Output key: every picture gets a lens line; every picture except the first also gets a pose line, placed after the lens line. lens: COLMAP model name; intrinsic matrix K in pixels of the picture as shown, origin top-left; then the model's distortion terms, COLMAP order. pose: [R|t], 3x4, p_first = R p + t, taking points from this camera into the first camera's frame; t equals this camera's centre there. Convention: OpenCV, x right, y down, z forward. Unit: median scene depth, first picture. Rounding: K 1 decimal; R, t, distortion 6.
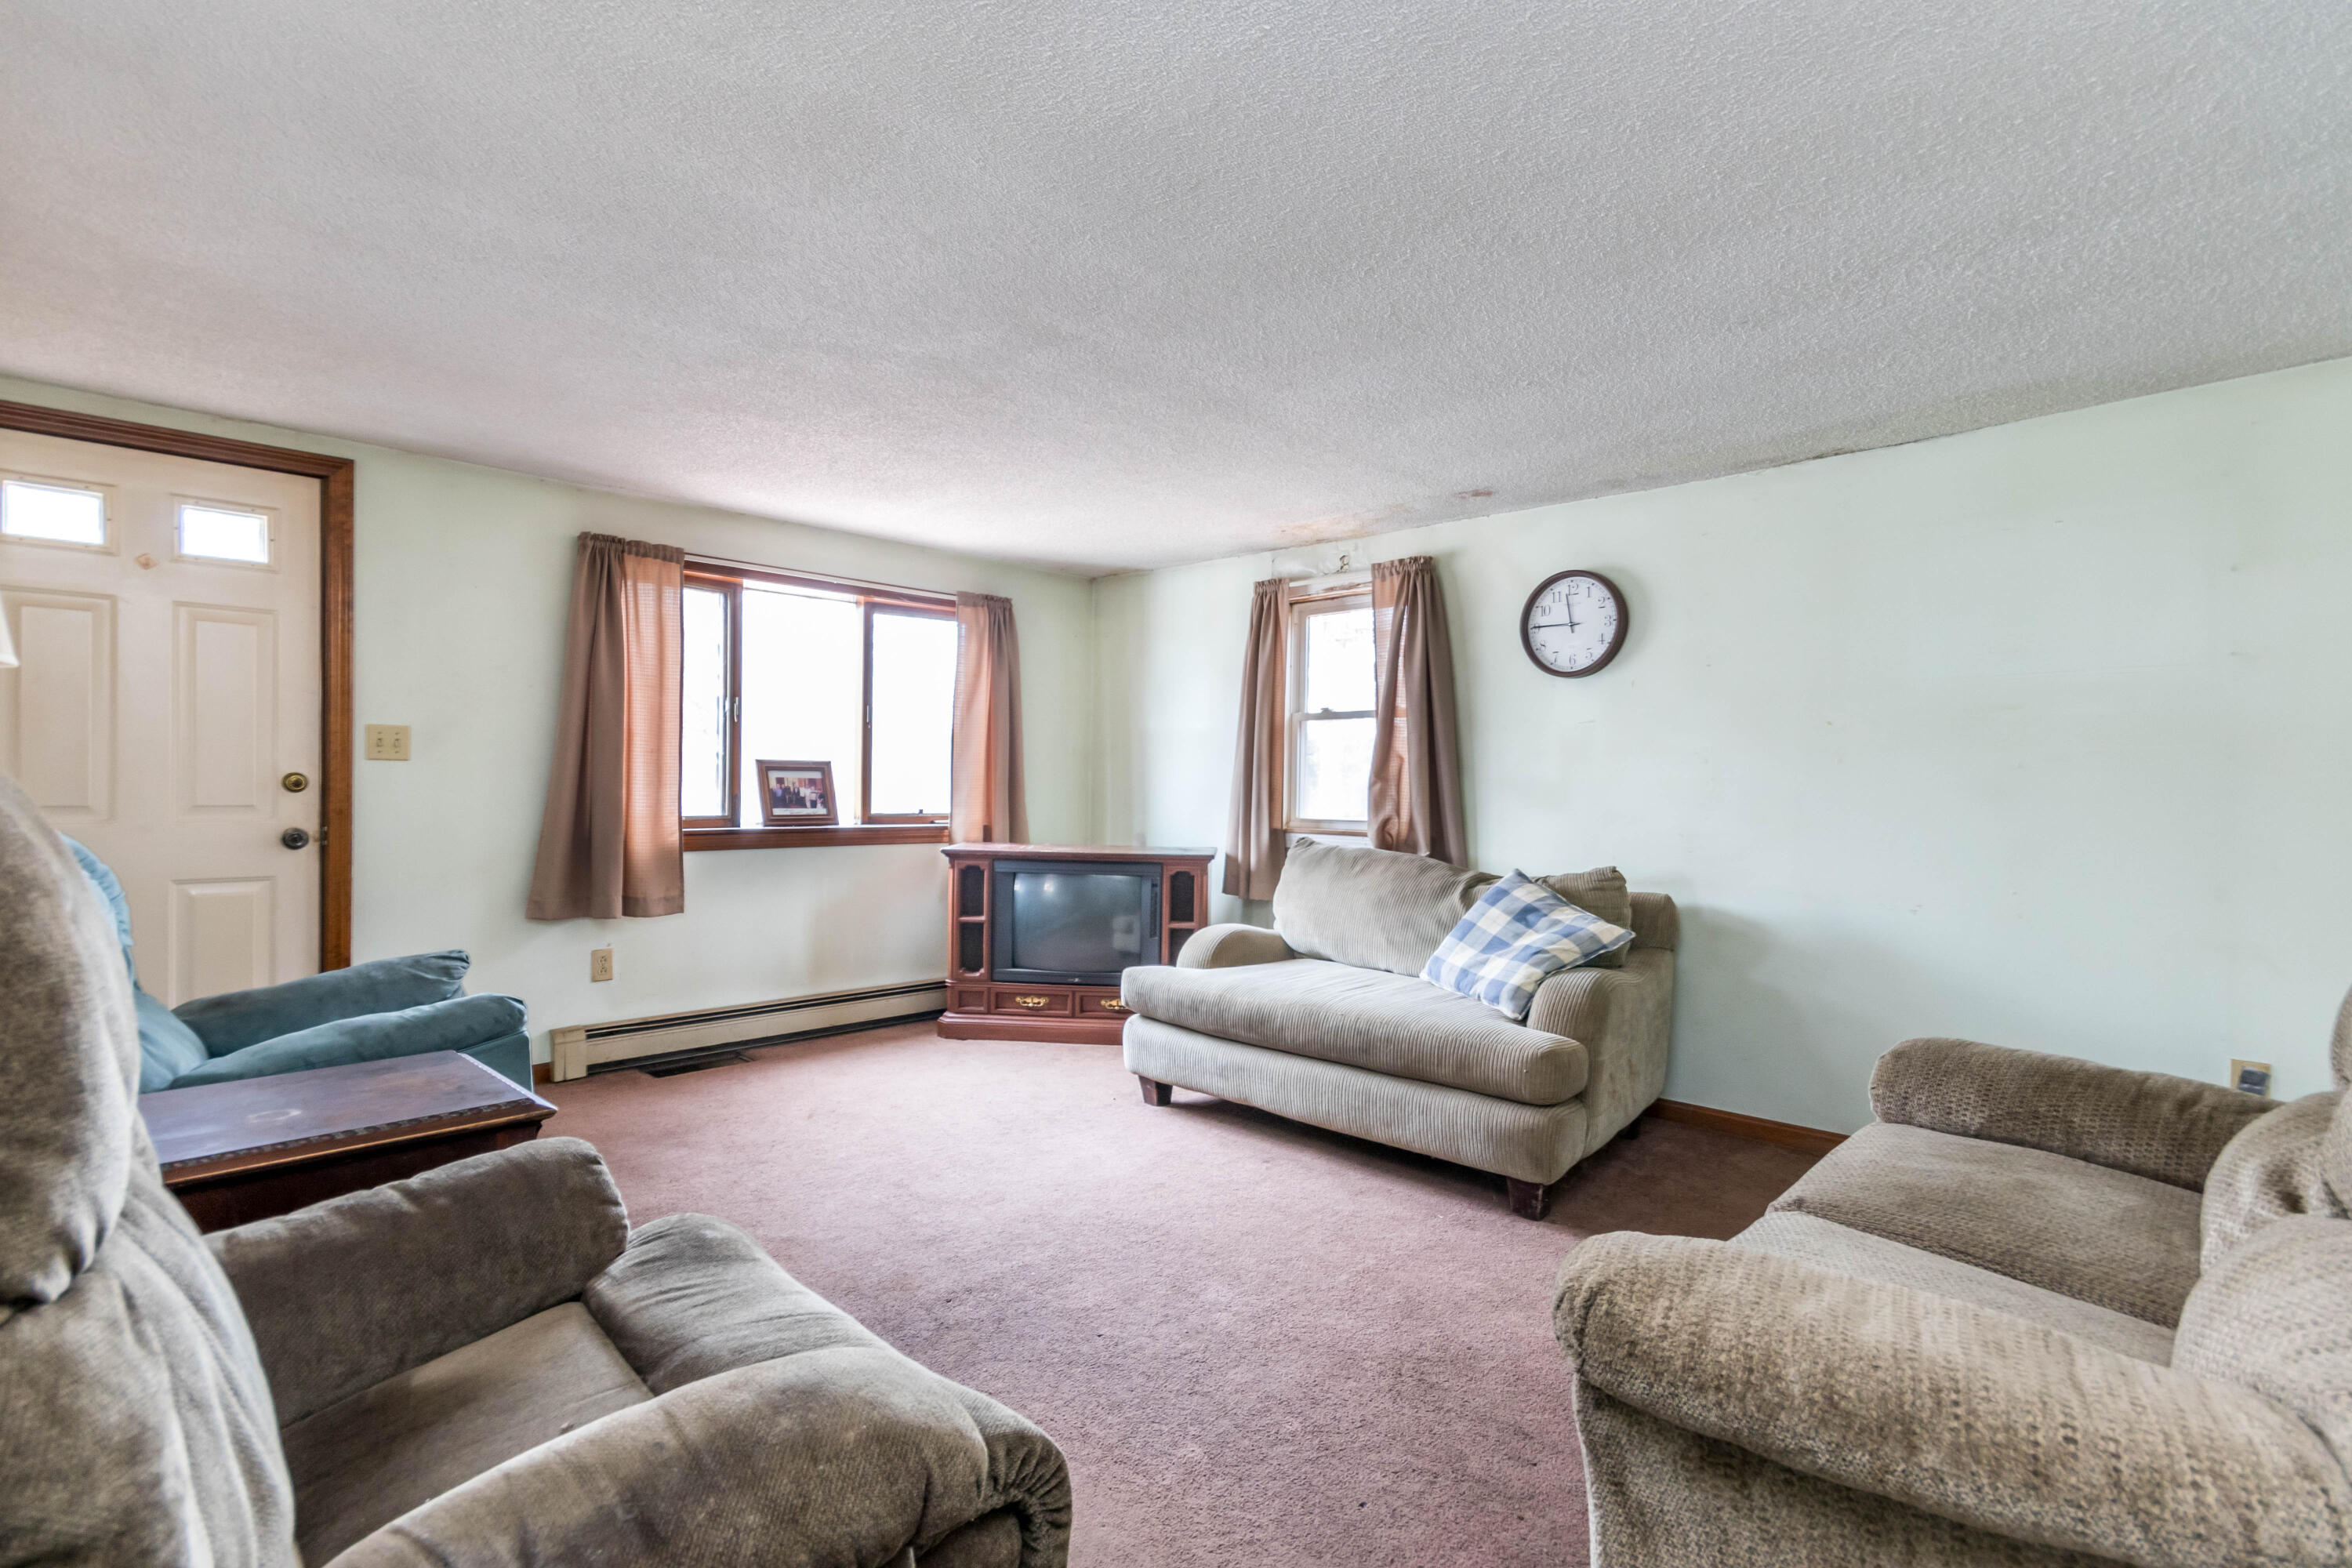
lens RADIAL K [[1096.9, 0, 1169.9], [0, 1096.9, 790.7], [0, 0, 1]] dist [0.001687, 0.000872]
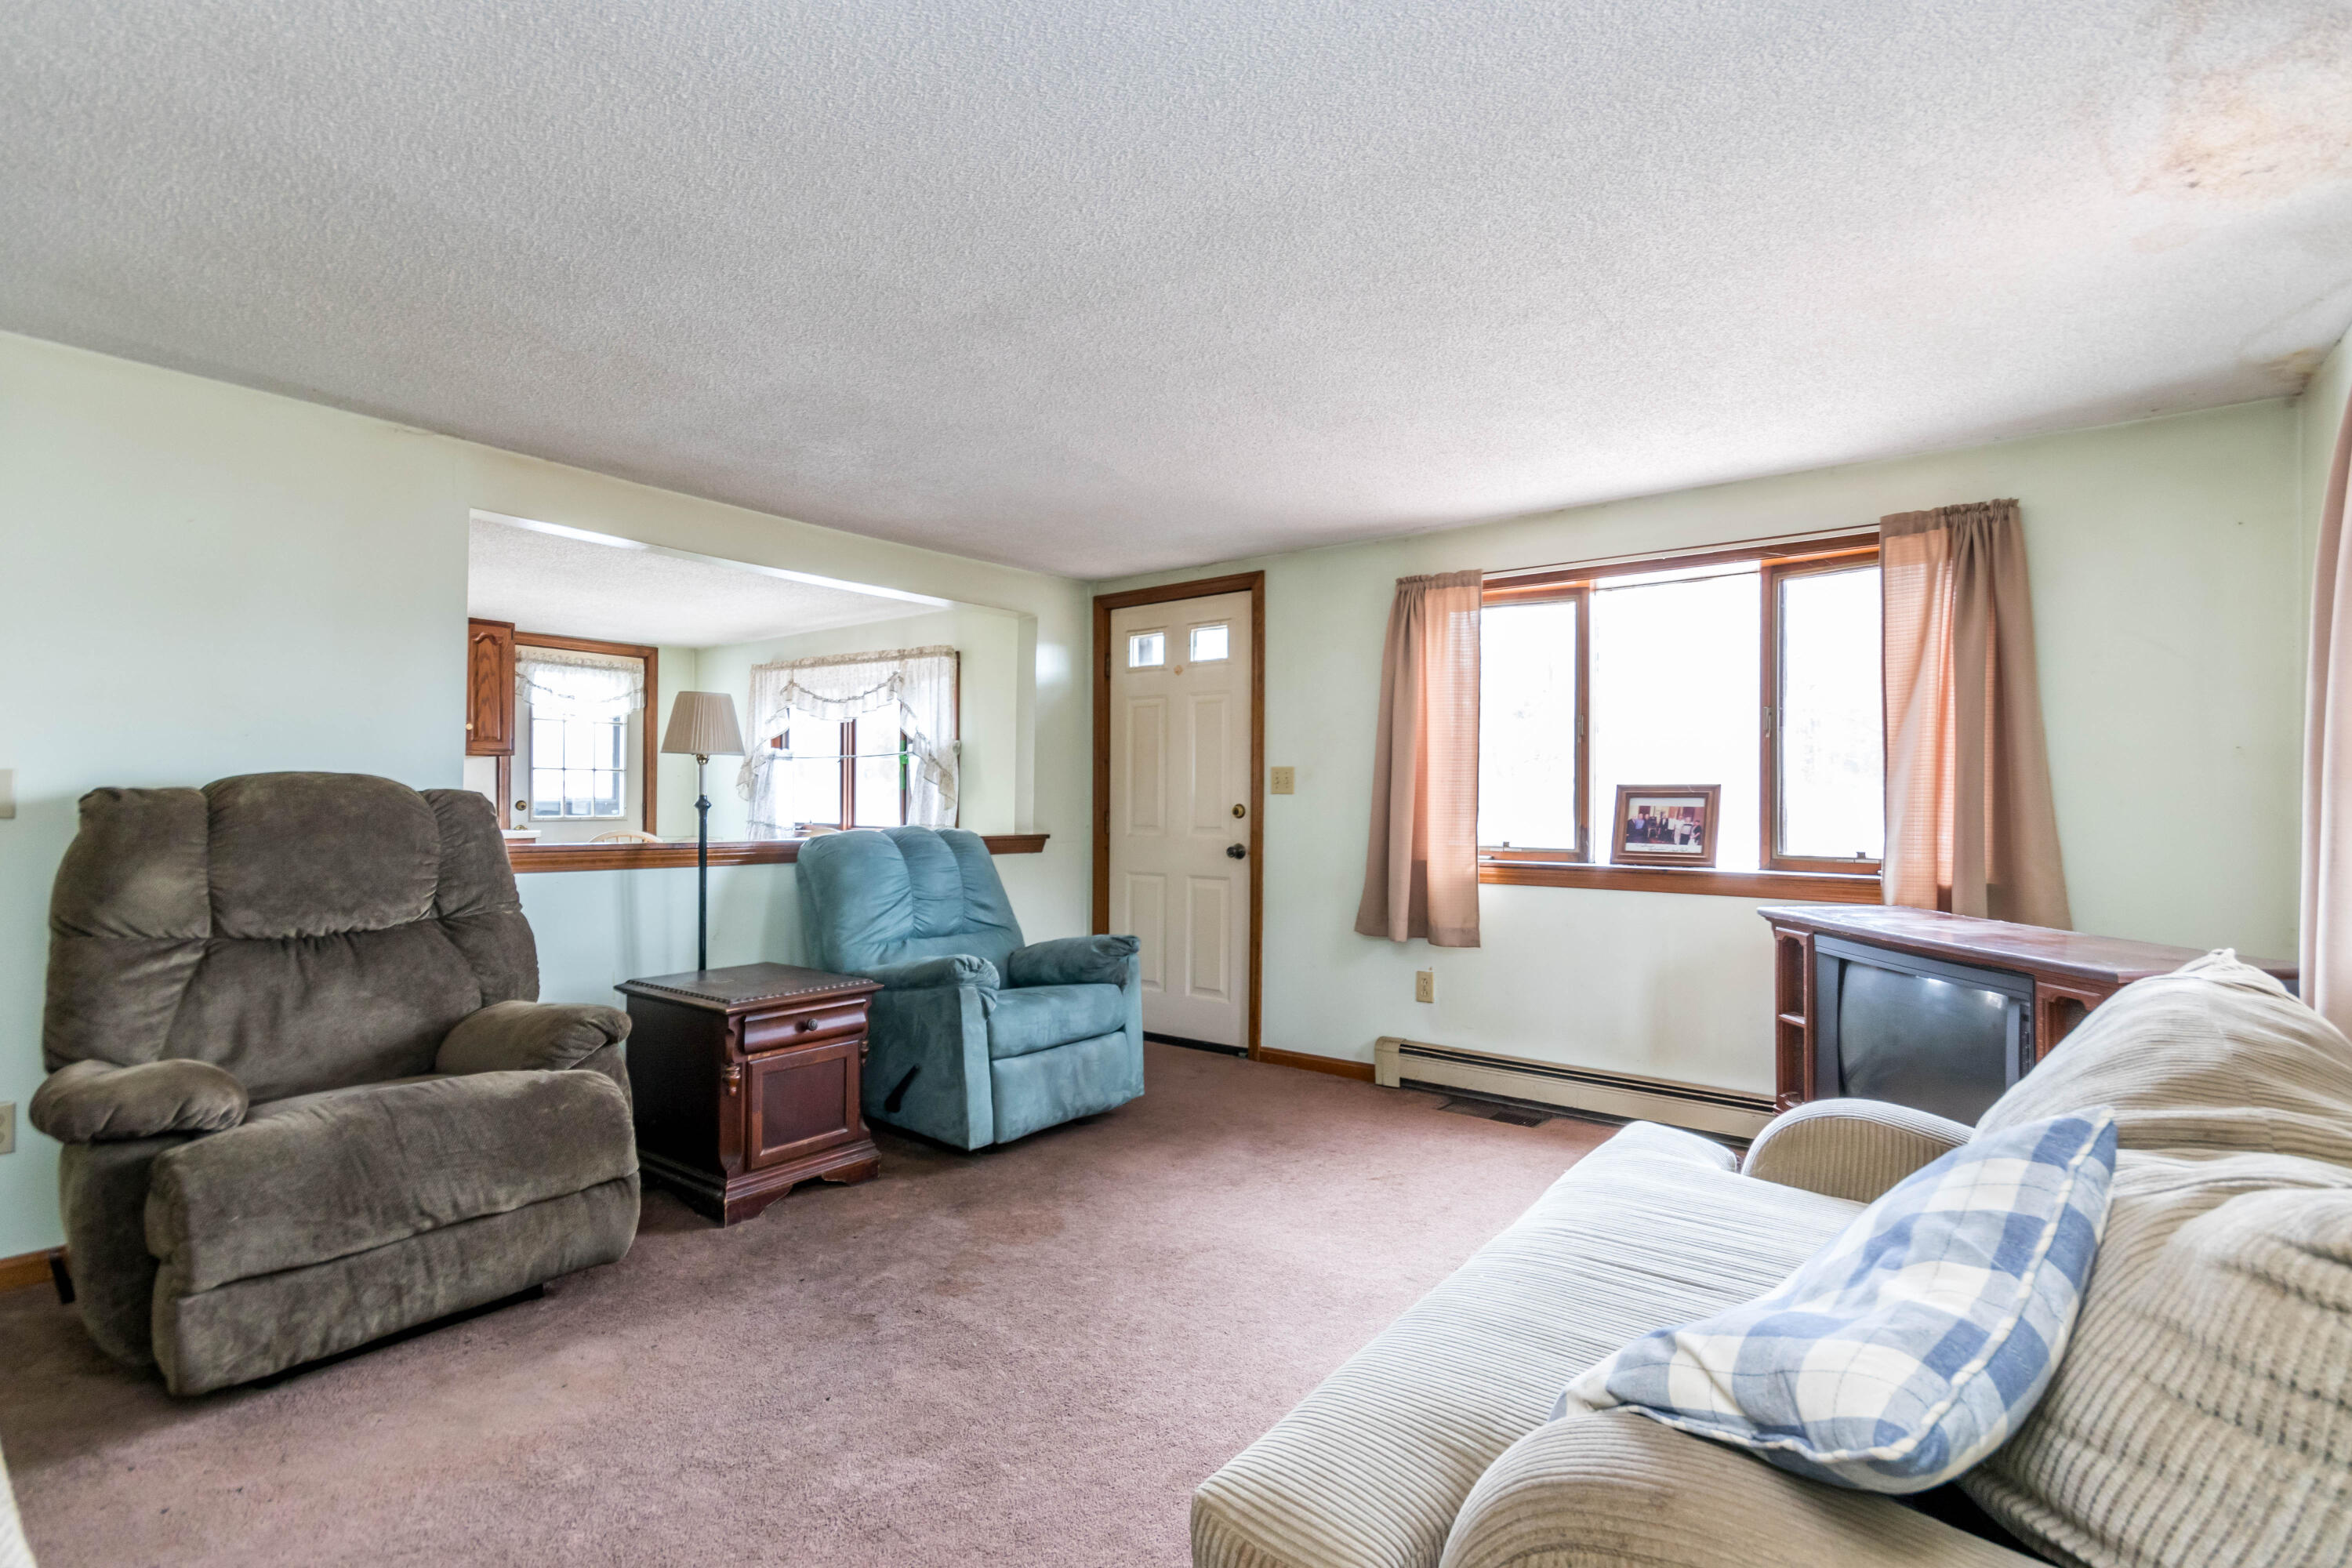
lens RADIAL K [[1096.9, 0, 1169.9], [0, 1096.9, 790.7], [0, 0, 1]] dist [0.001687, 0.000872]
pose [[0.131947, -0.021065, -0.991033, 0.472138], [-0.011993, 0.999667, -0.022846, -0.000374], [0.991184, 0.014900, 0.131650, 0.603351]]
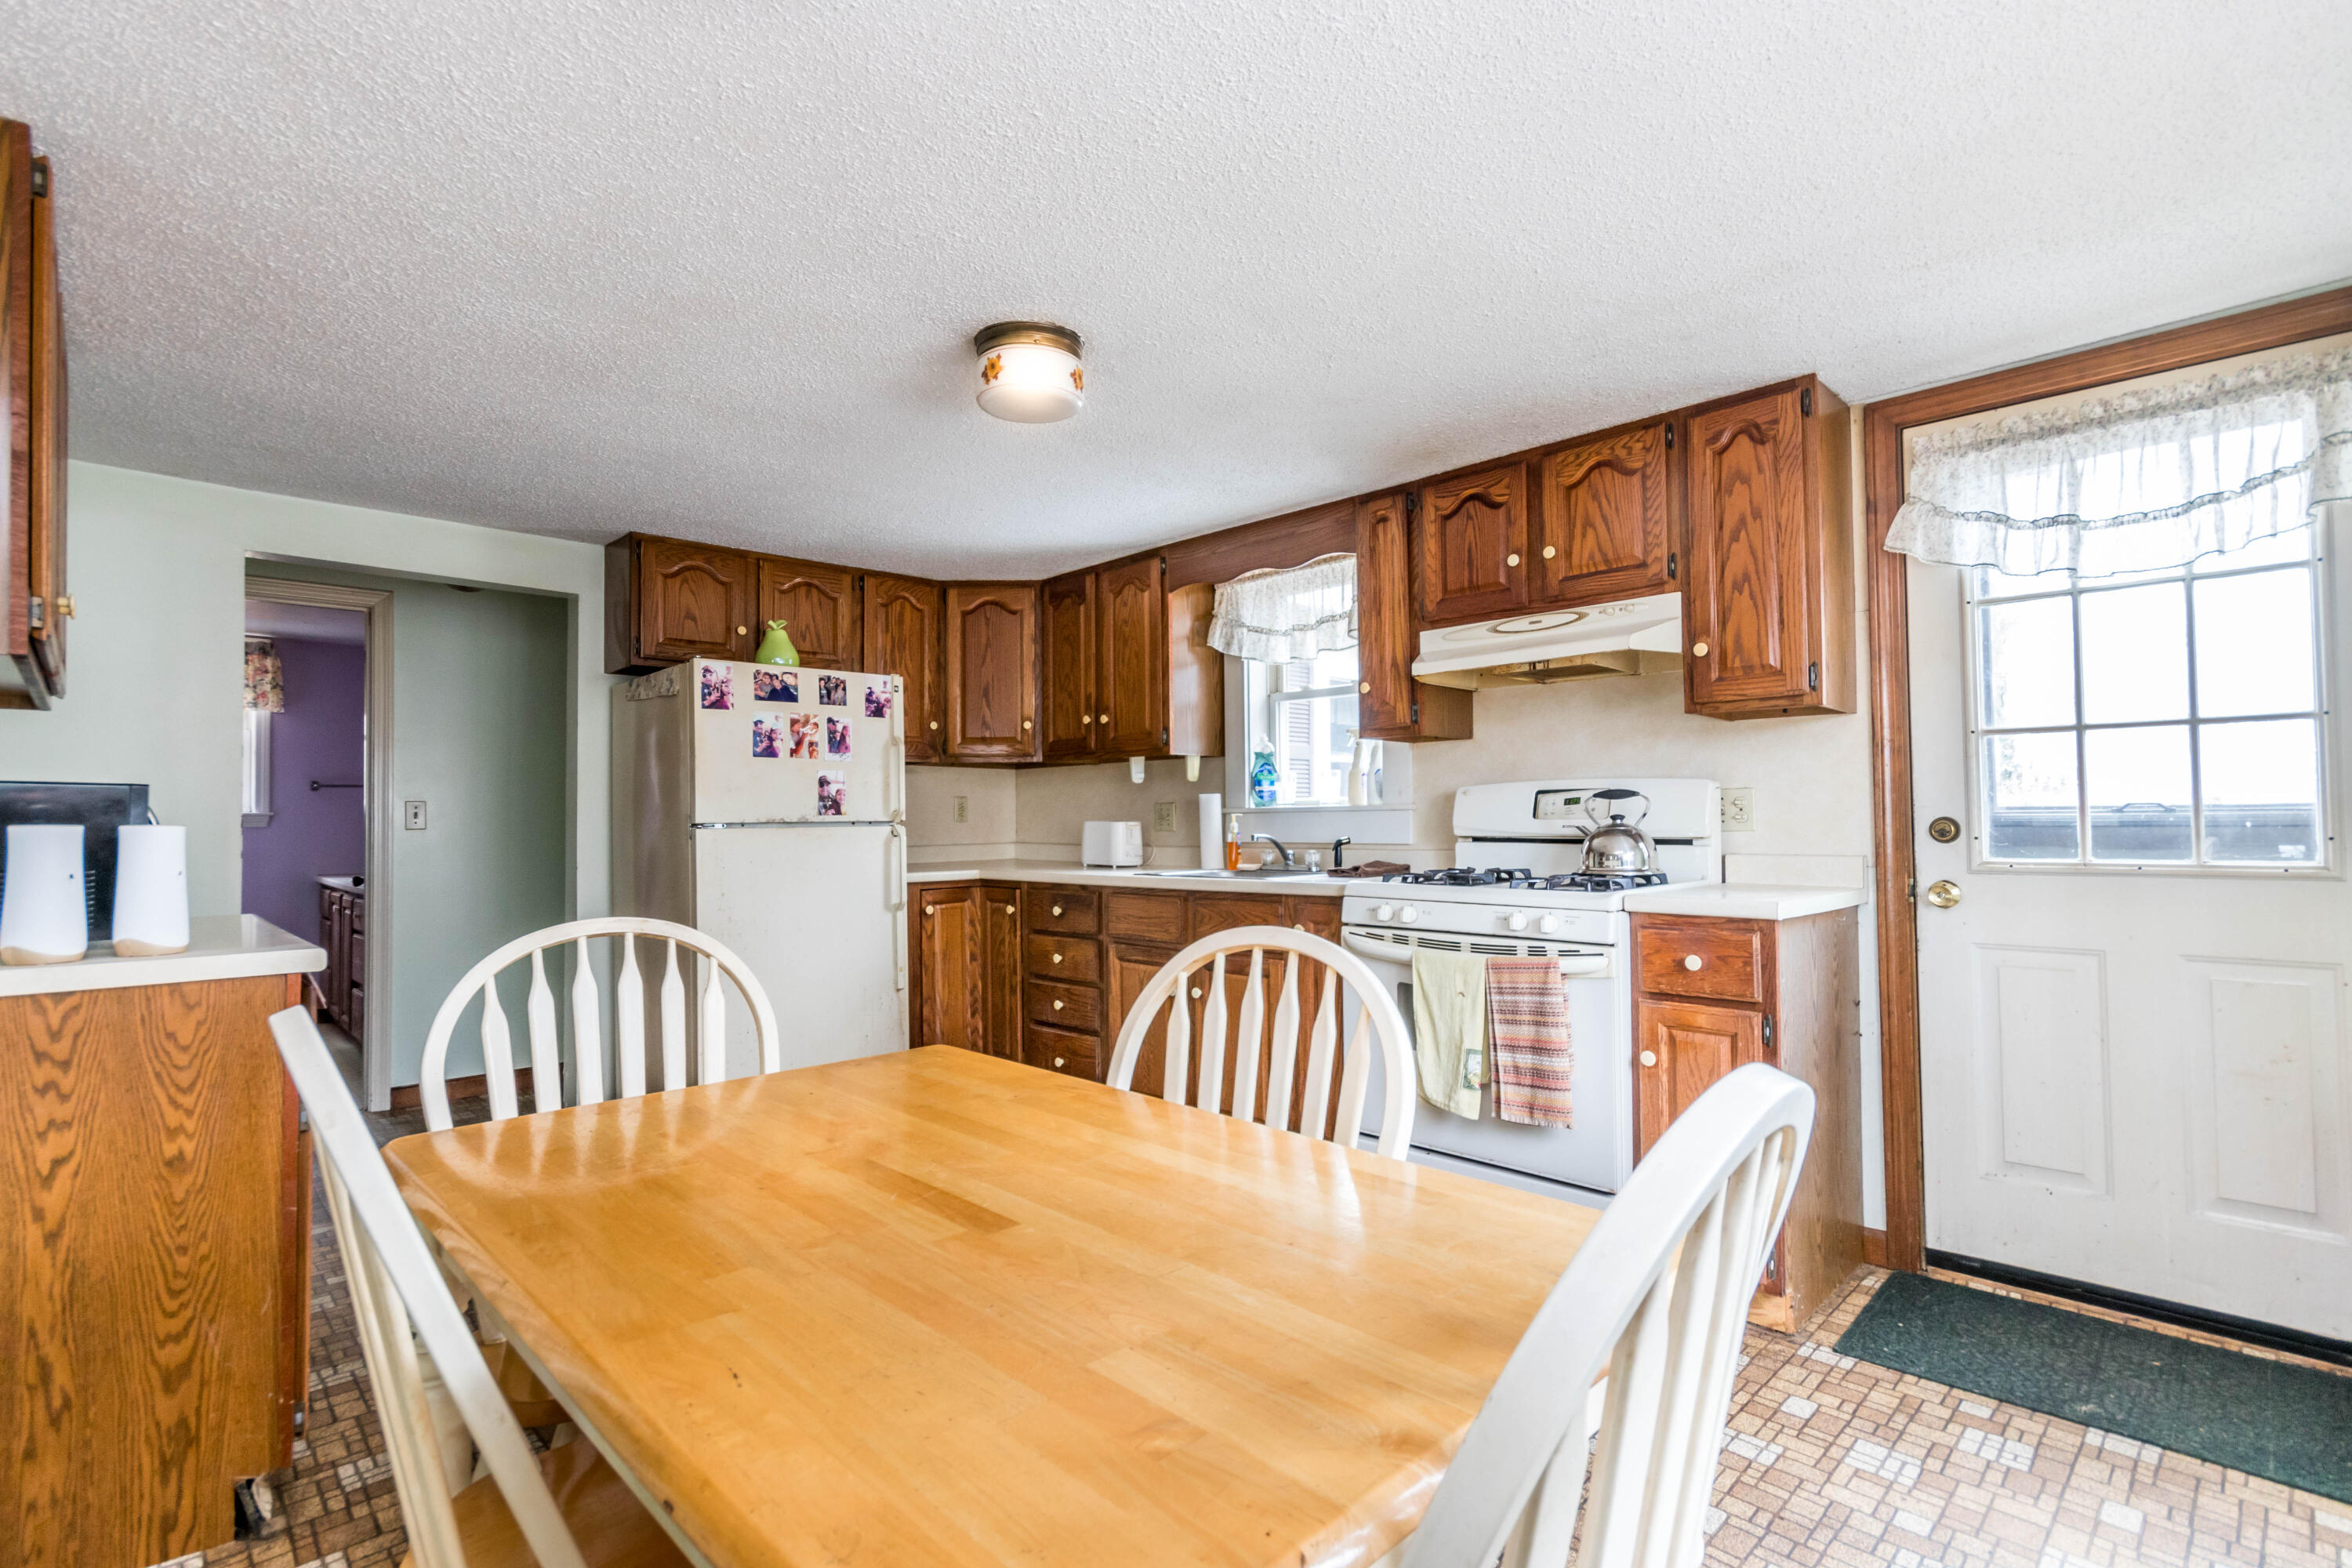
lens RADIAL K [[1096.9, 0, 1169.9], [0, 1096.9, 790.7], [0, 0, 1]] dist [0.001687, 0.000872]
pose [[-0.999976, 0.006508, 0.002448, -0.811533], [0.006445, 0.999667, -0.024972, -0.013216], [-0.002609, -0.024955, -0.999685, 0.500664]]
